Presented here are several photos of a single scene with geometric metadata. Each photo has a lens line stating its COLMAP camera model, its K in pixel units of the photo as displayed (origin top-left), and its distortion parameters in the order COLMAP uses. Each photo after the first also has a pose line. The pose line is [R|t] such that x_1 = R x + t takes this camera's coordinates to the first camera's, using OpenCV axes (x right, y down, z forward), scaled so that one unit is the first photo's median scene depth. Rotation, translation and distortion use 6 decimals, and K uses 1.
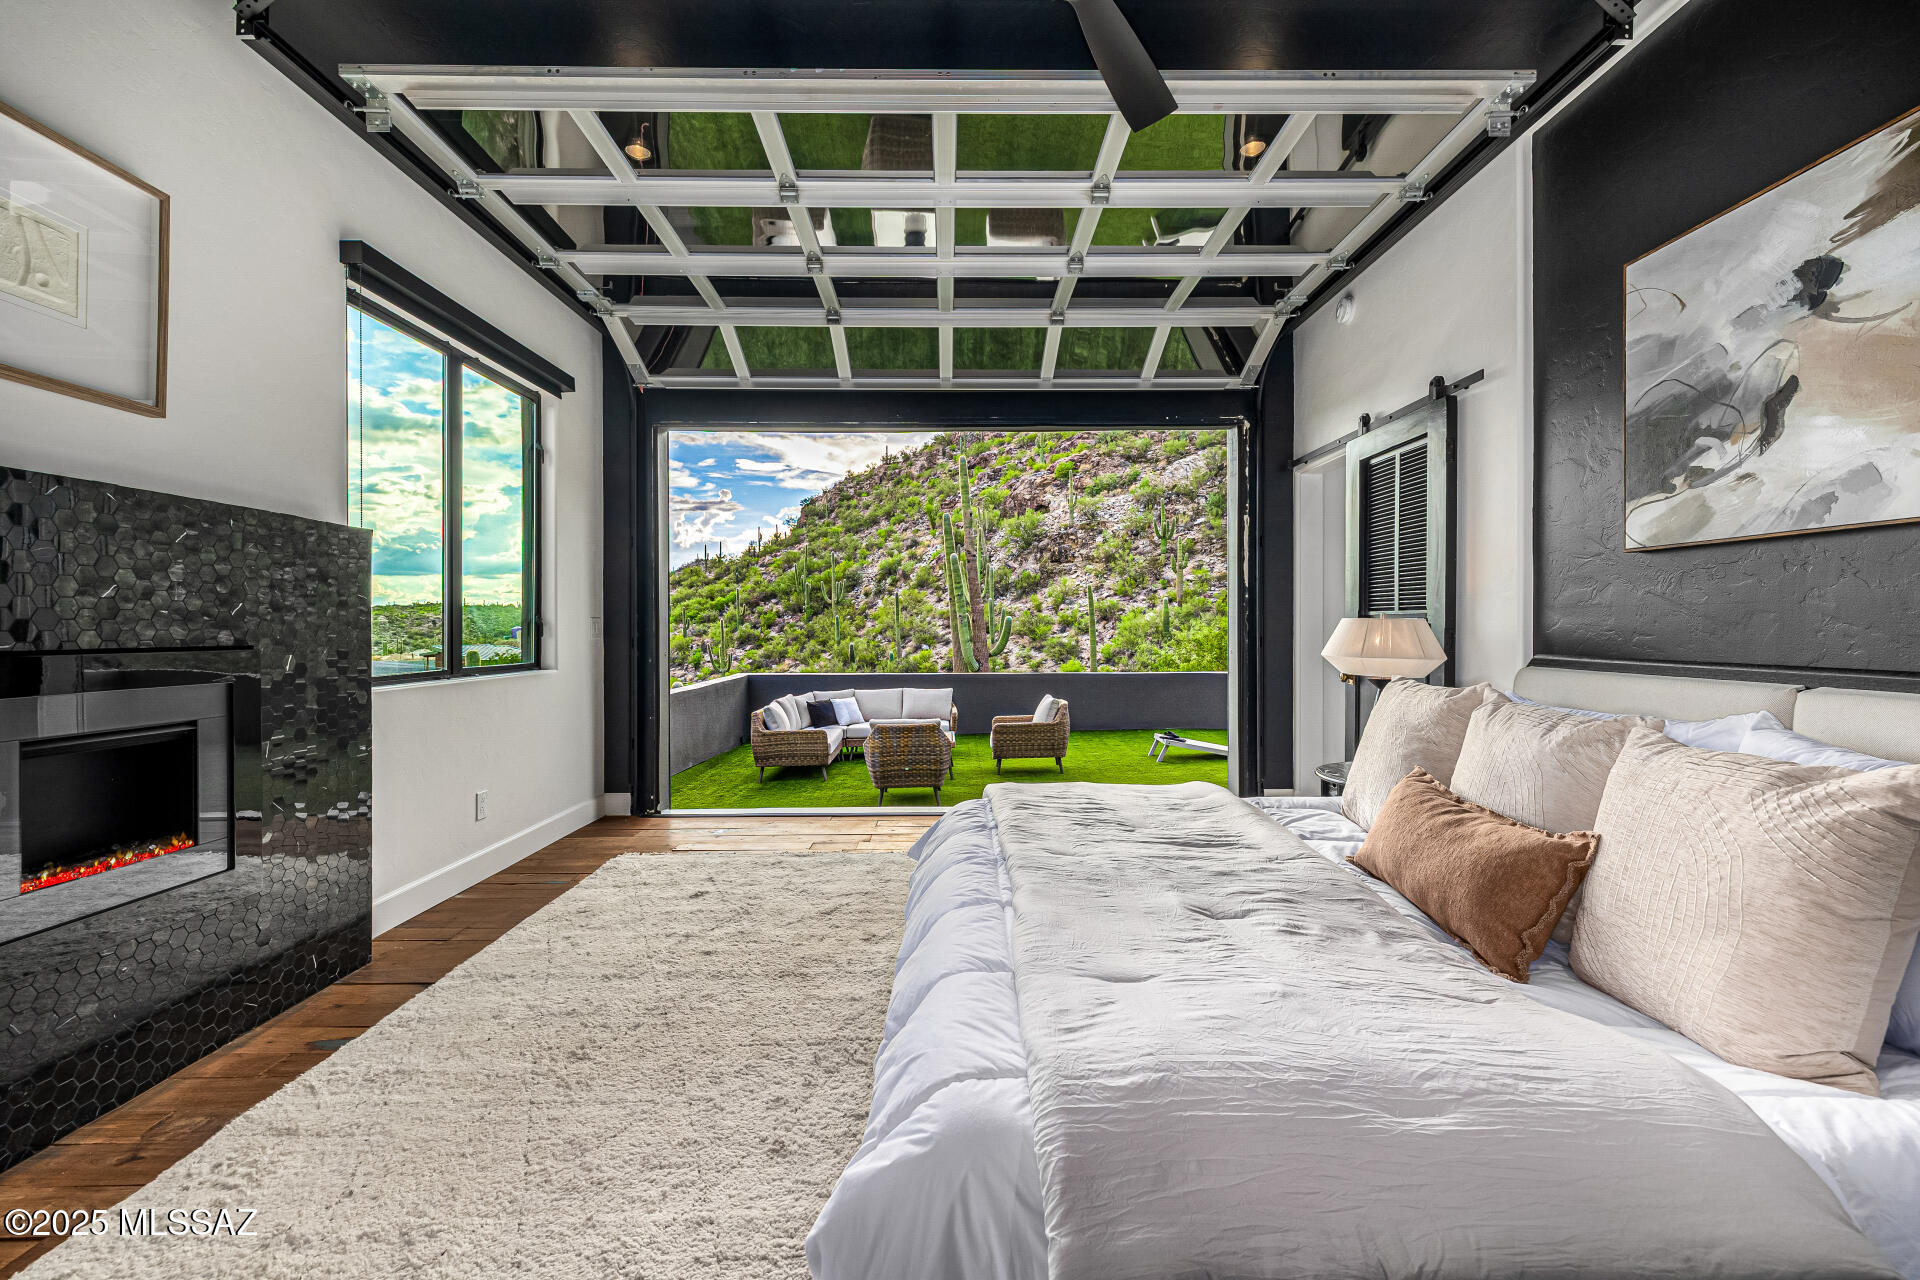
lens RADIAL K [[808.6, 0, 961.5], [0, 808.6, 631.9], [0, 0, 1]] dist [-0.000963, -0.000158]
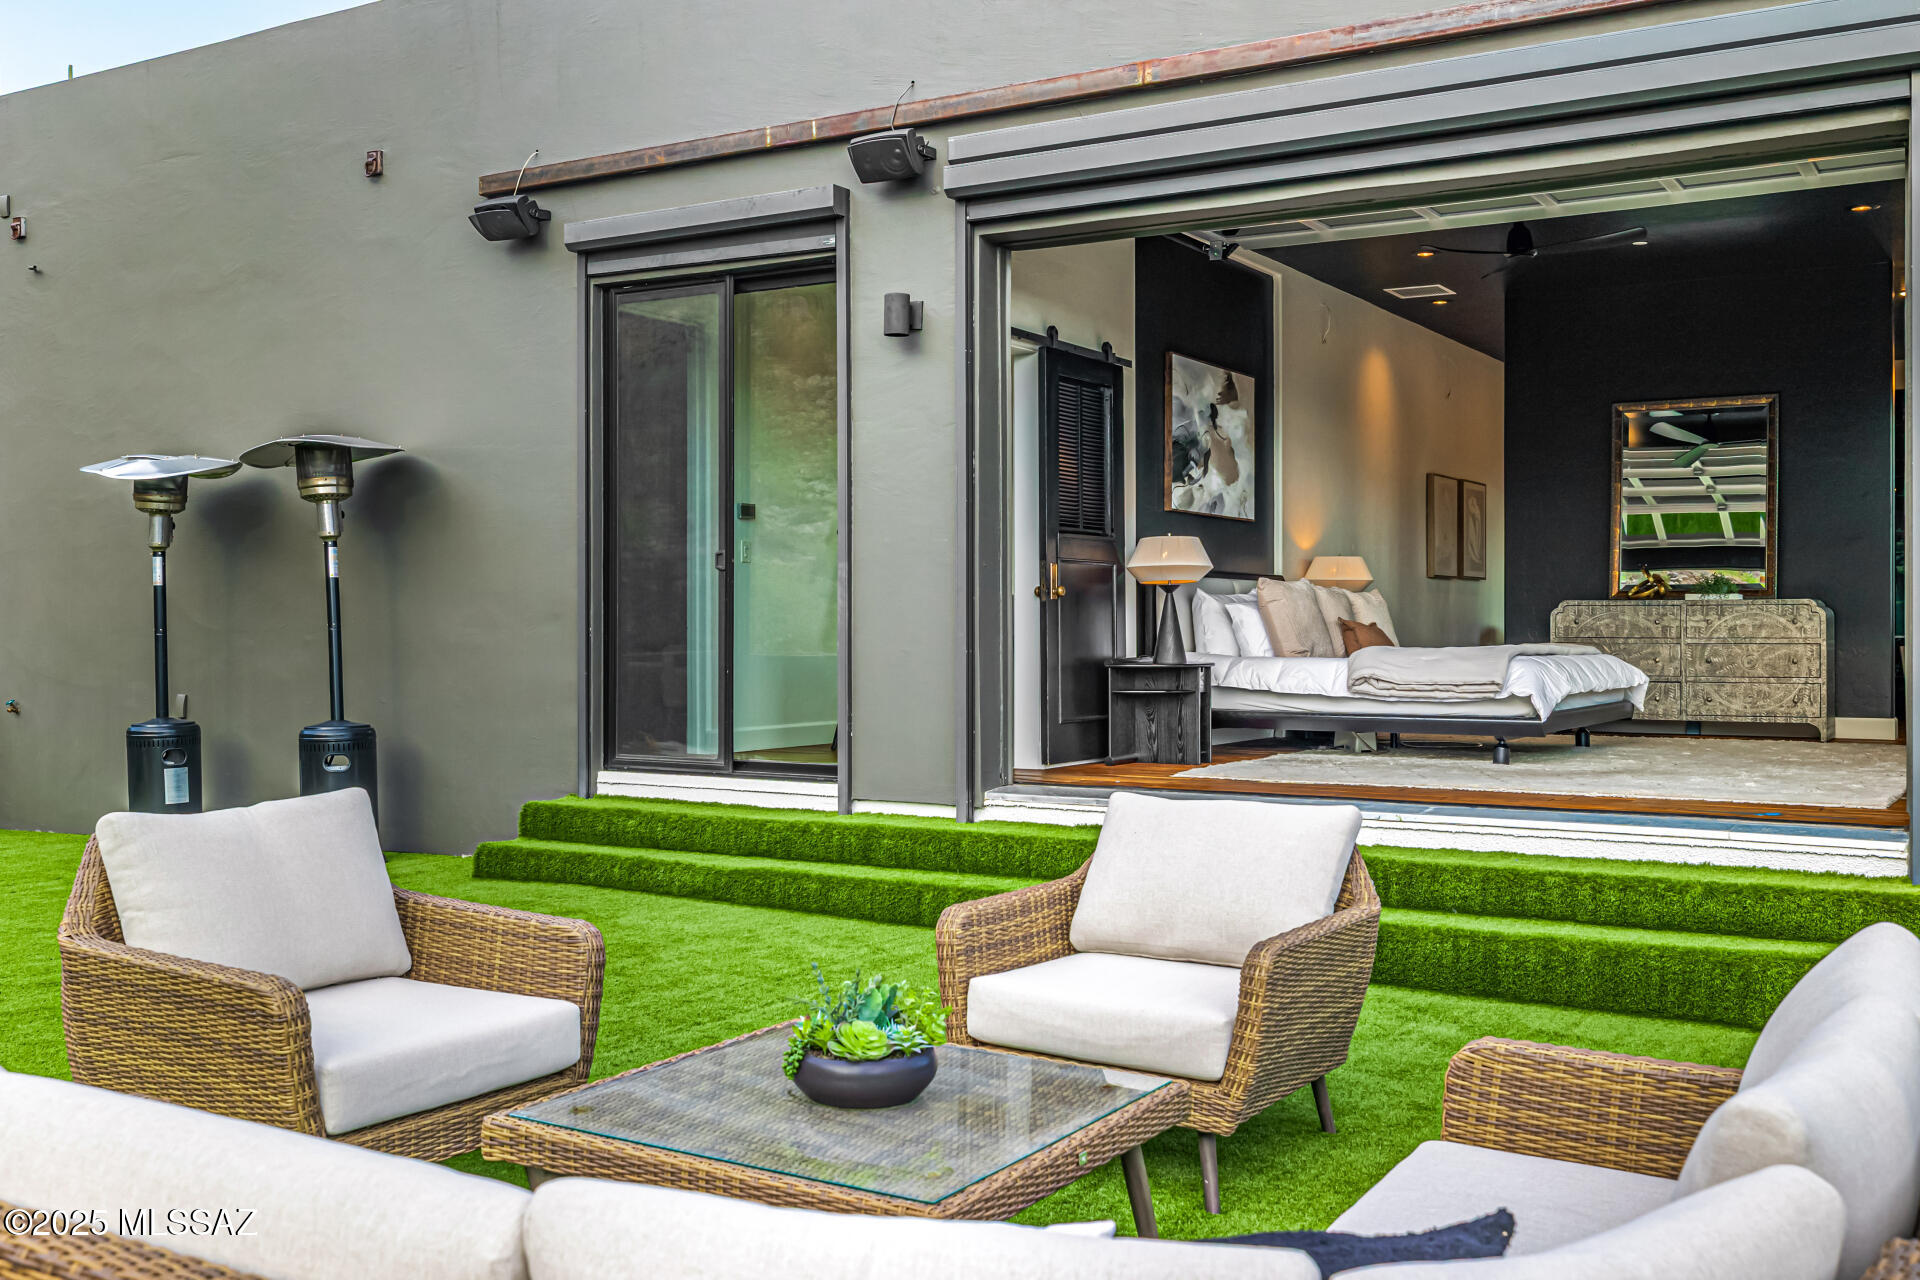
lens RADIAL K [[1877.5, 0, 942.9], [0, 1877.5, 617.7], [0, 0, 1]] dist [-0.000357, -0.003976]
pose [[-0.845188, 0.005152, 0.534445, -1.067576], [0.005041, 0.999986, -0.001668, 0.157489], [-0.534446, 0.001284, -0.845202, 5.192533]]
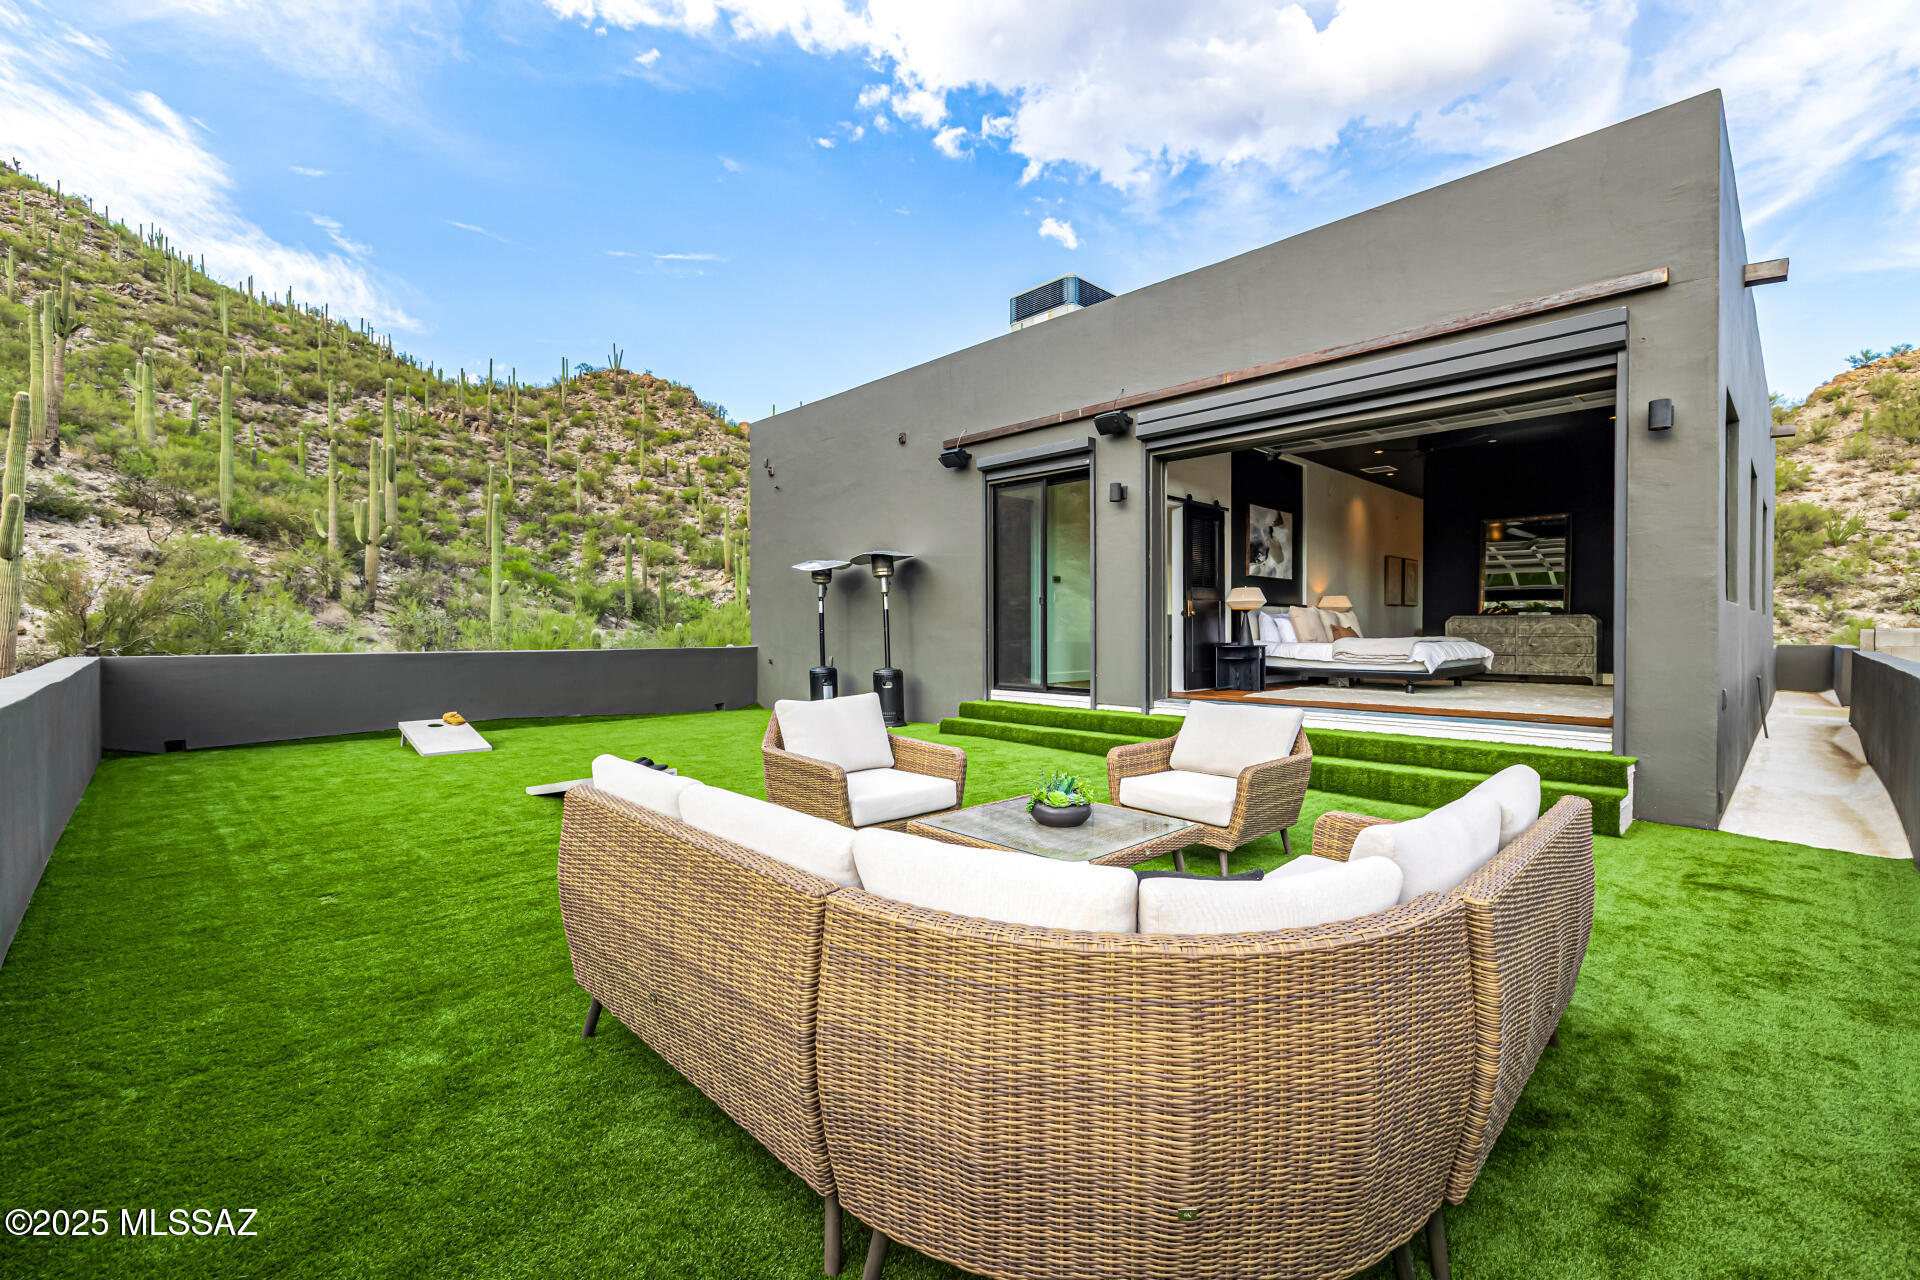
lens RADIAL K [[823.6, 0, 960.0], [0, 823.6, 640.0], [0, 0, 1]] dist [-0.001650, -0.000104]
pose [[-0.689303, -0.005630, 0.724451, -1.219173], [0.006894, 0.999874, 0.014330, 0.160928], [-0.724440, 0.014872, -0.689177, 5.188366]]
